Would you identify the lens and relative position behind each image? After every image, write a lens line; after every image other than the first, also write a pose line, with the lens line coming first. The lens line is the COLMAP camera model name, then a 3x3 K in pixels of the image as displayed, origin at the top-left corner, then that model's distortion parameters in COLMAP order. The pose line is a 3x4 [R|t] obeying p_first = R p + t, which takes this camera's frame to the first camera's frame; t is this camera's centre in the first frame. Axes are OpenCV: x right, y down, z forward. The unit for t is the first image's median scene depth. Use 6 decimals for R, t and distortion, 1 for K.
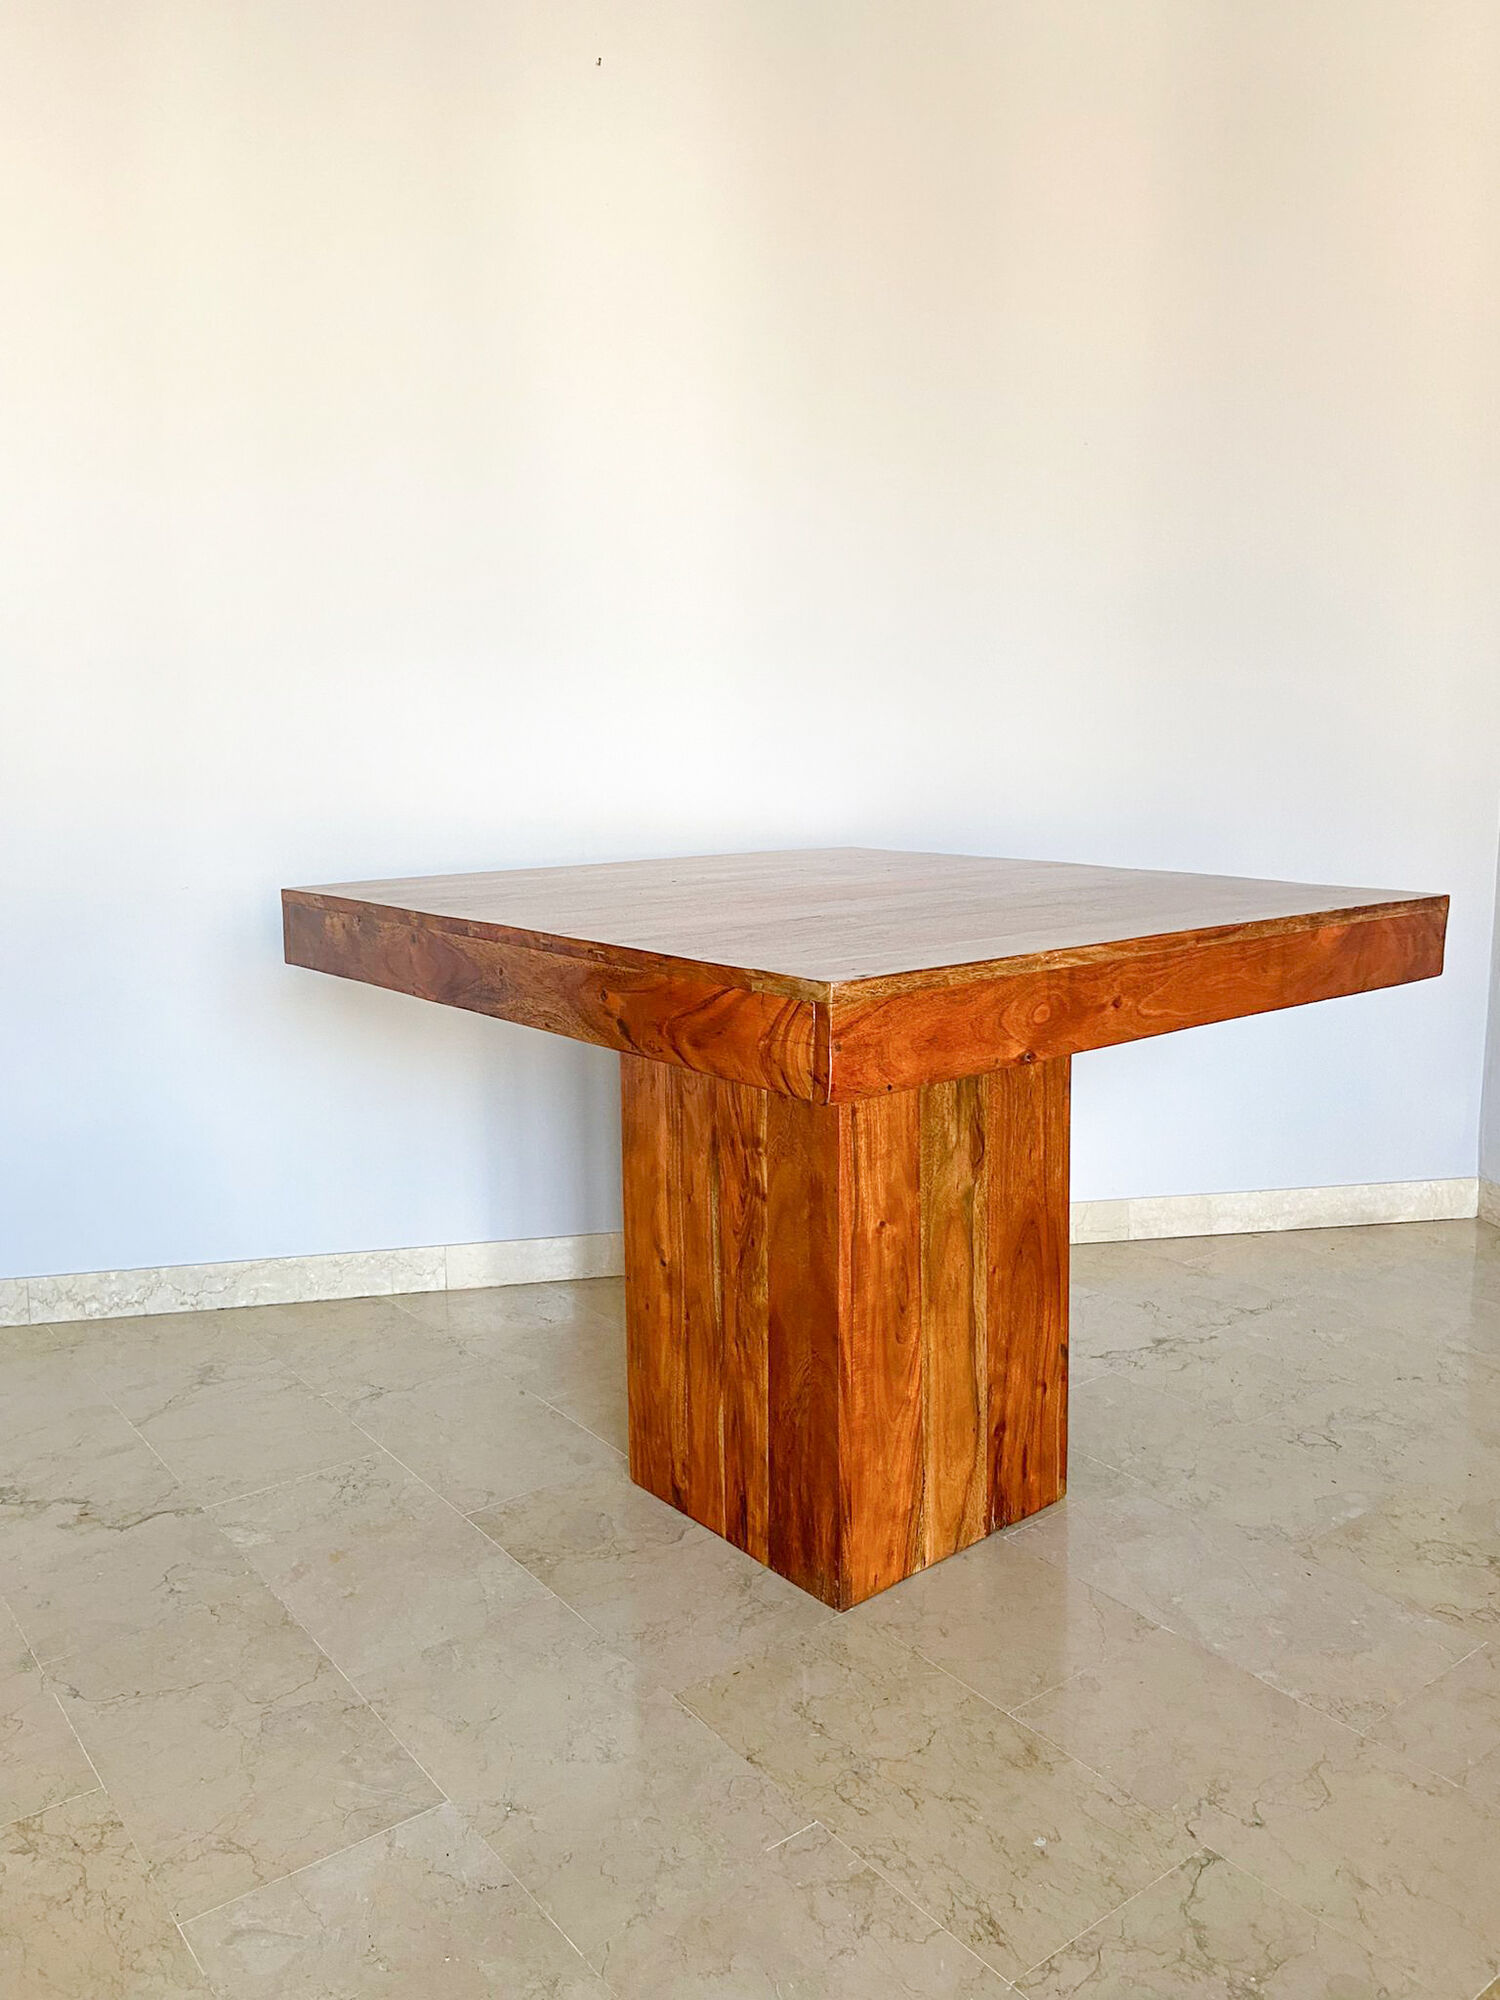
lens RADIAL K [[1517.9, 0, 751.7], [0, 1517.9, 965.9], [0, 0, 1]] dist [0.112135, -0.123369]
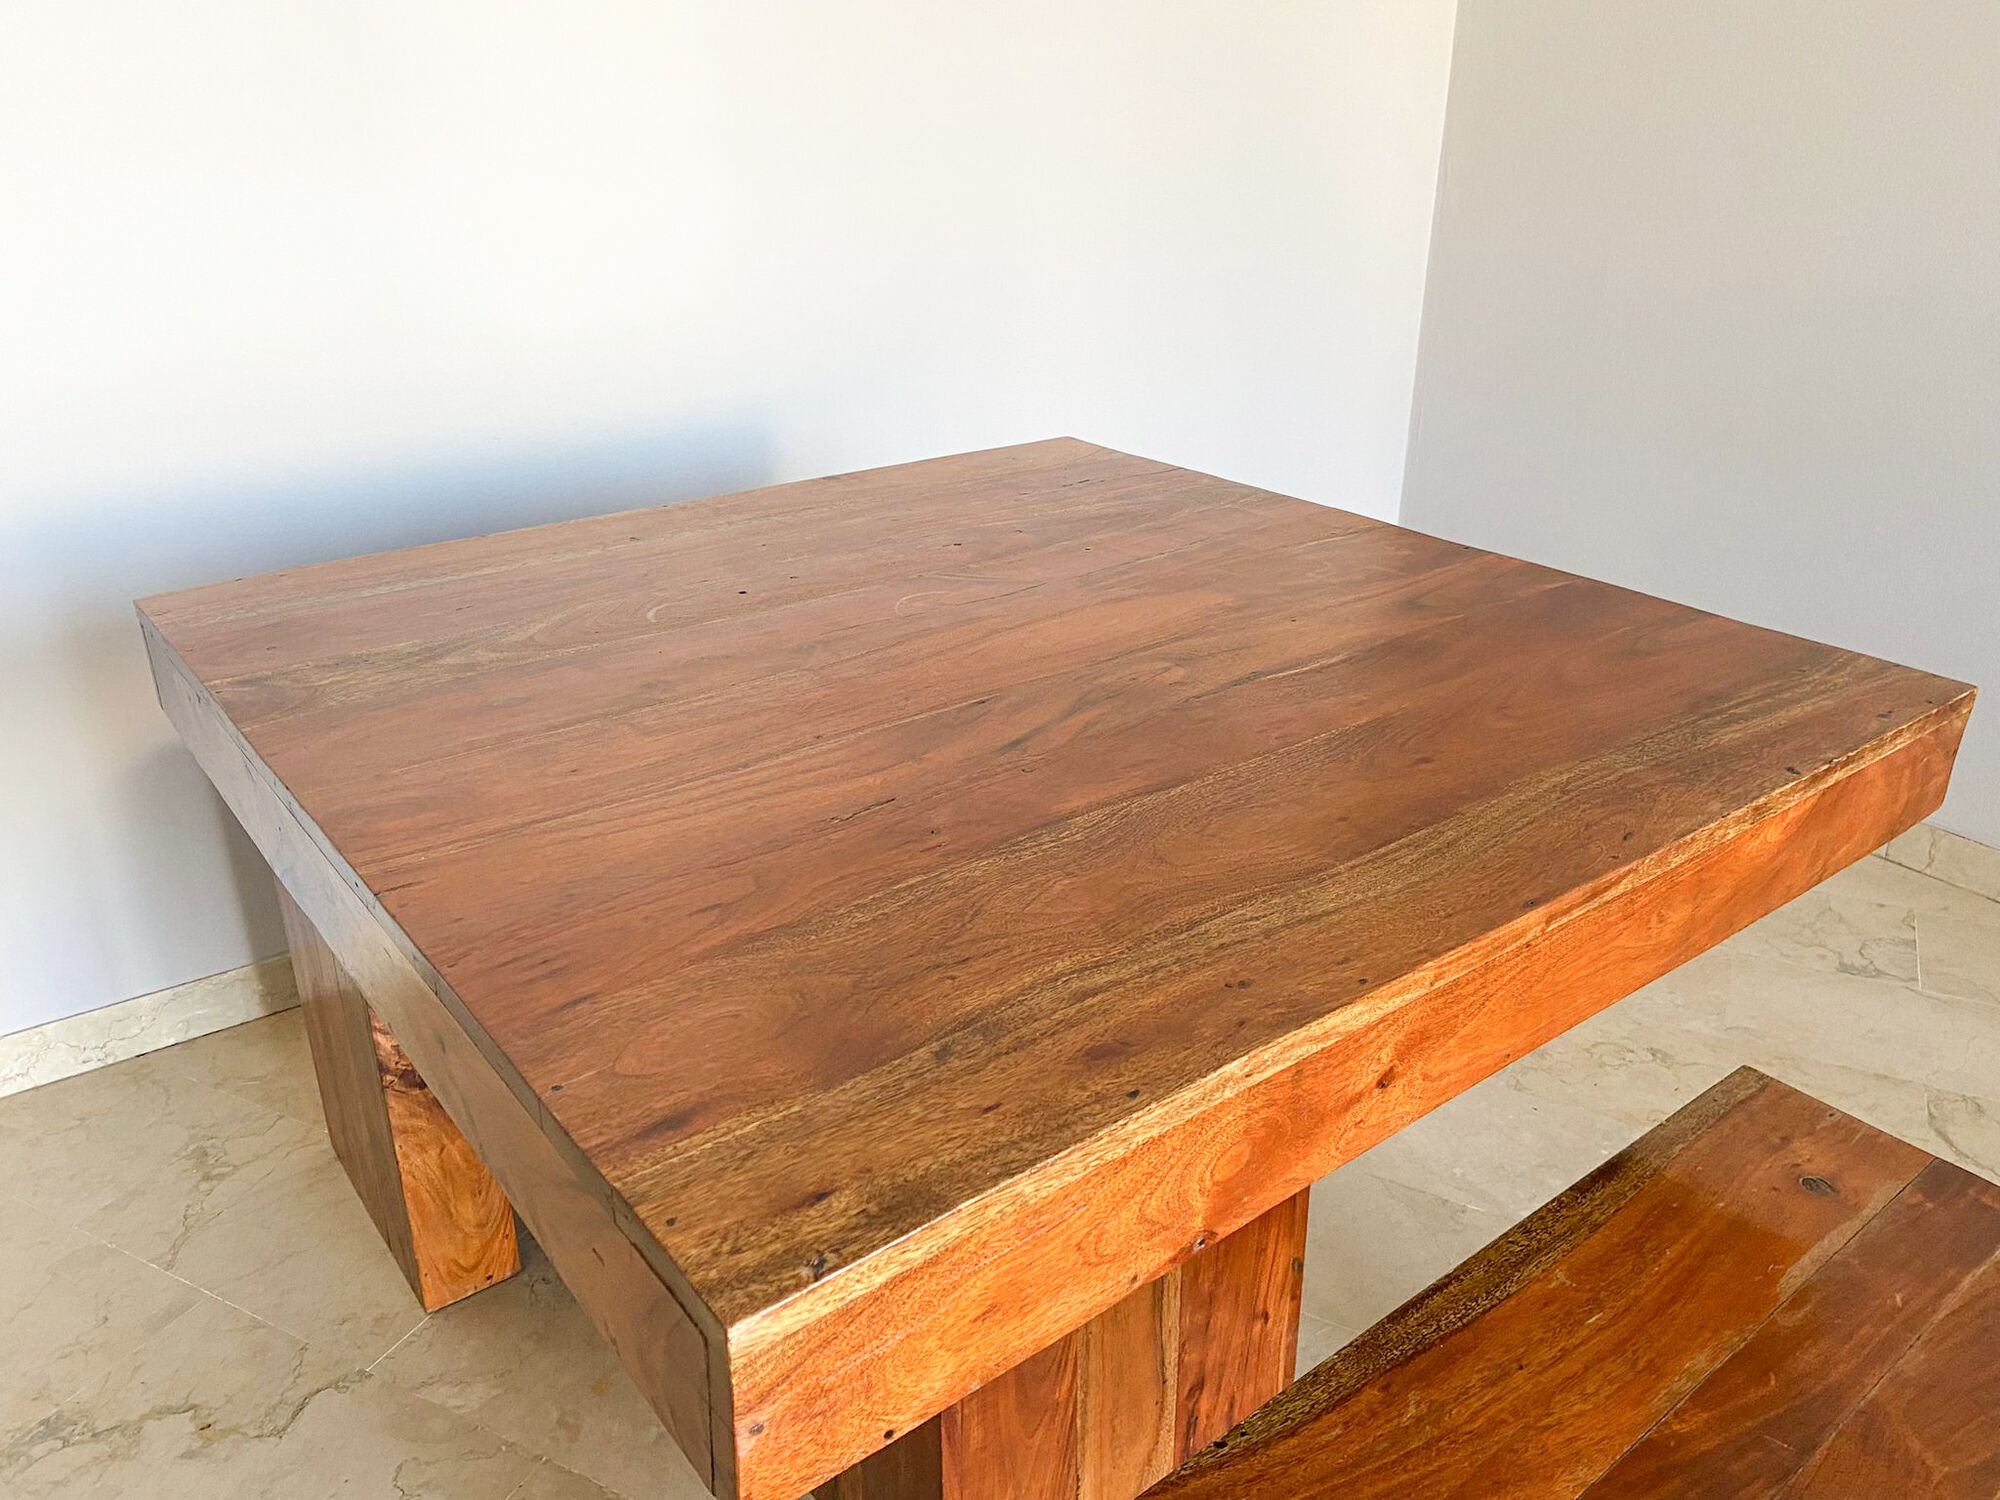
lens RADIAL K [[1519.1, 0, 1000.0], [0, 1519.1, 750.0], [0, 0, 1]] dist [0.115364, -0.129672]
pose [[0.998690, 0.026039, -0.044059, 0.098413], [-0.013267, 0.963187, 0.268505, -0.185149], [0.049429, -0.267568, 0.962270, 0.397530]]
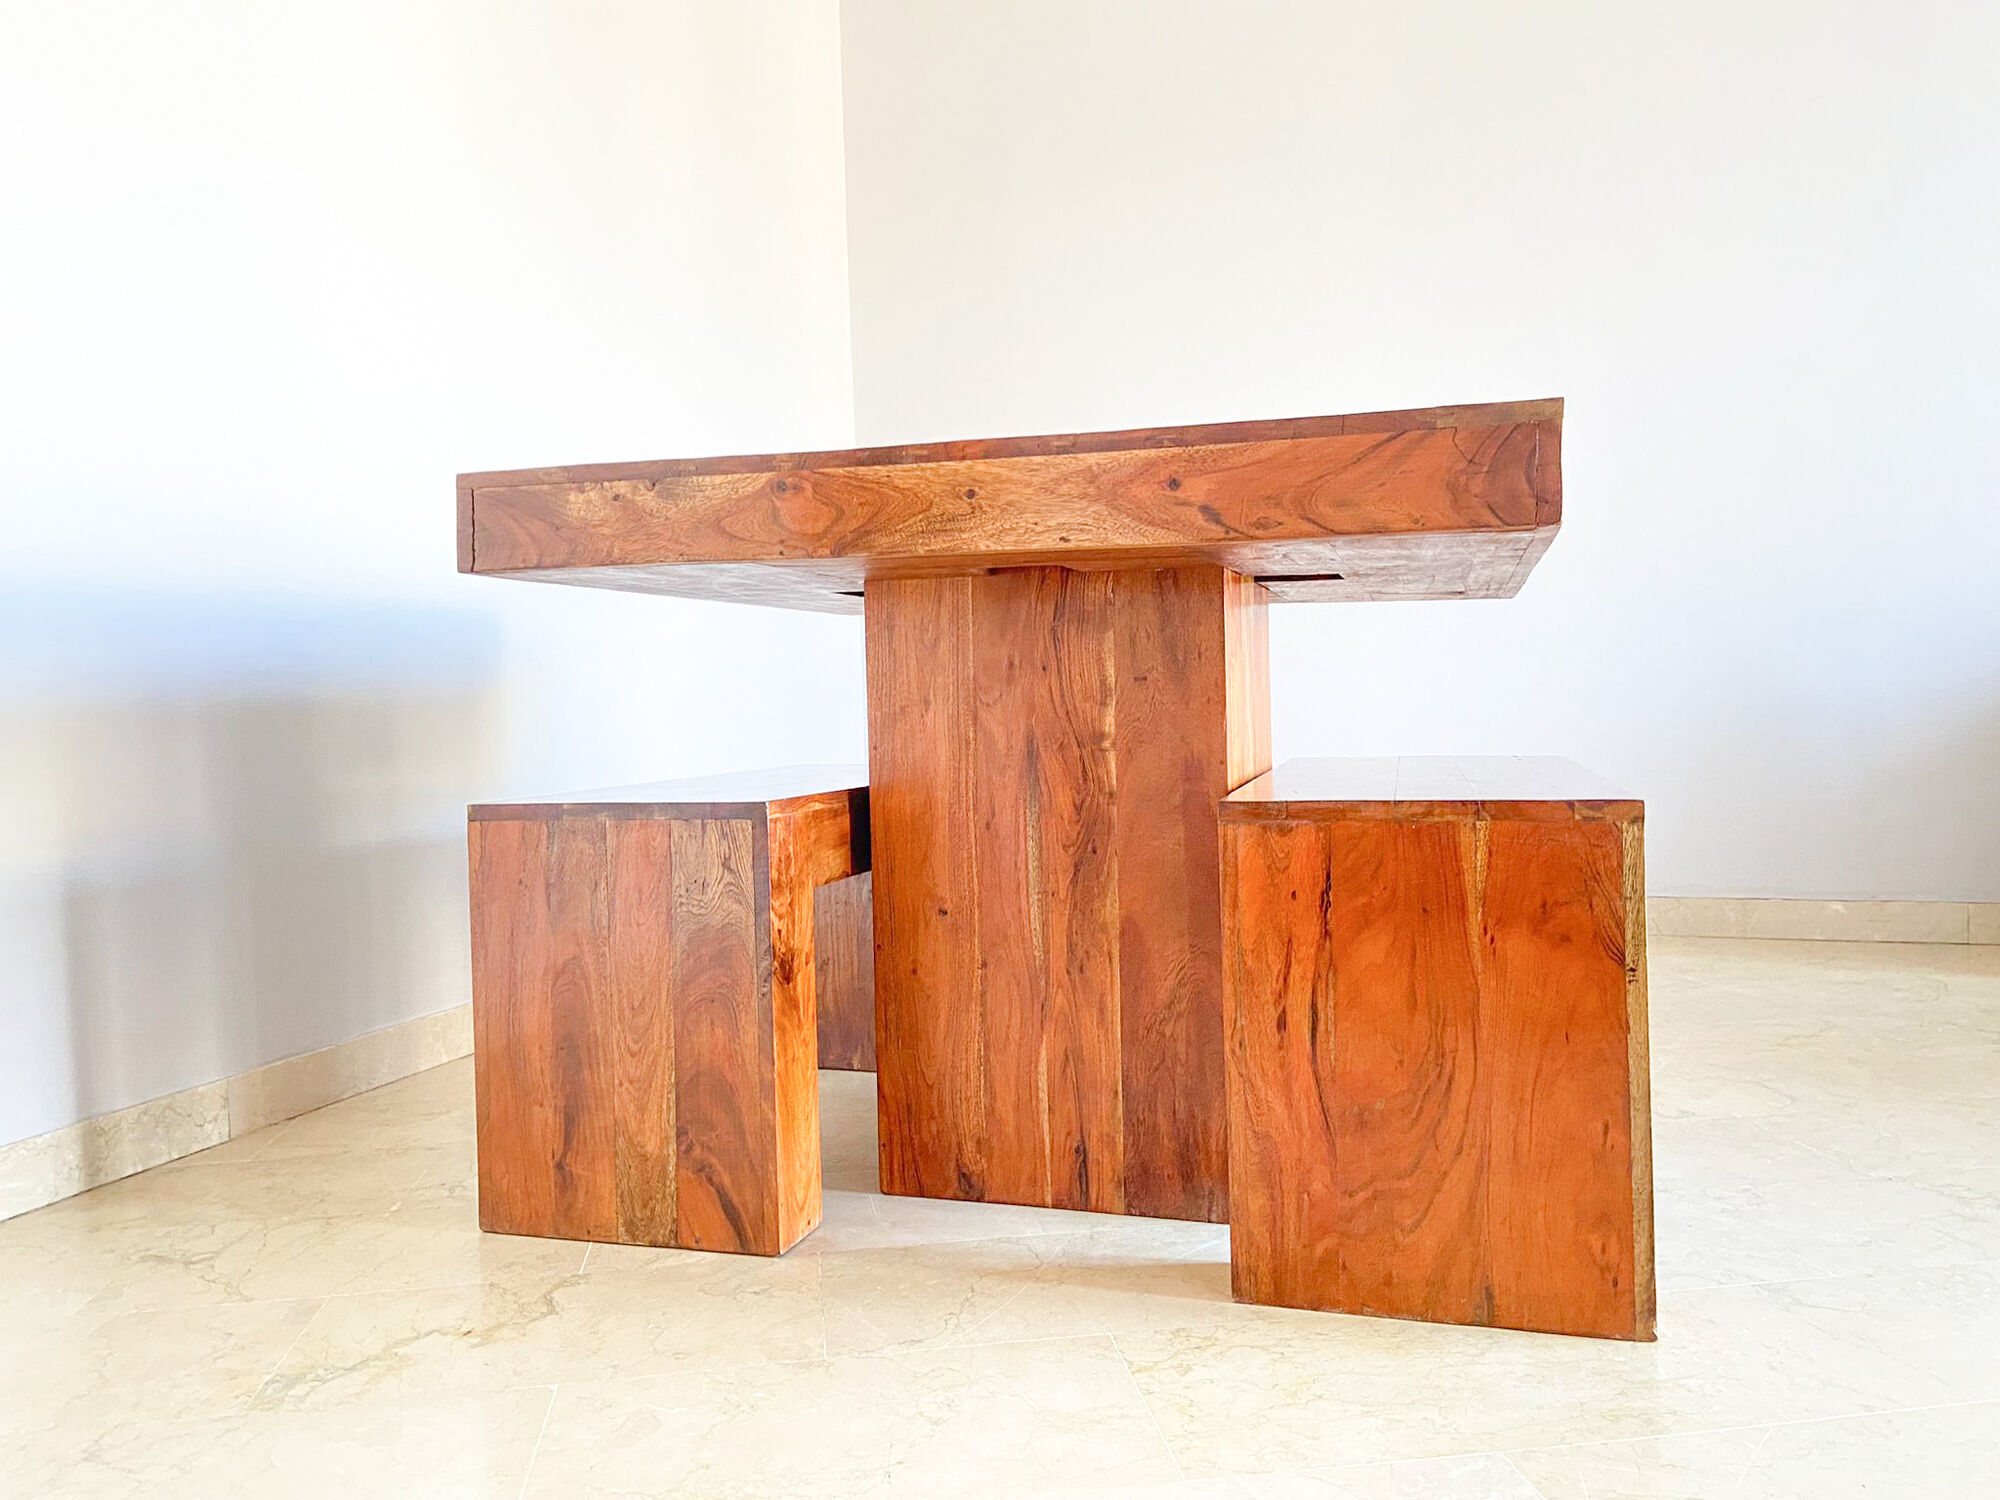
lens RADIAL K [[1516.6, 0, 996.2], [0, 1516.6, 727.8], [0, 0, 1]] dist [0.110082, -0.119626]
pose [[0.843671, -0.022457, 0.536390, -0.537864], [0.093533, 0.989993, -0.105667, 0.198153], [-0.528649, 0.139319, 0.837329, 0.247206]]
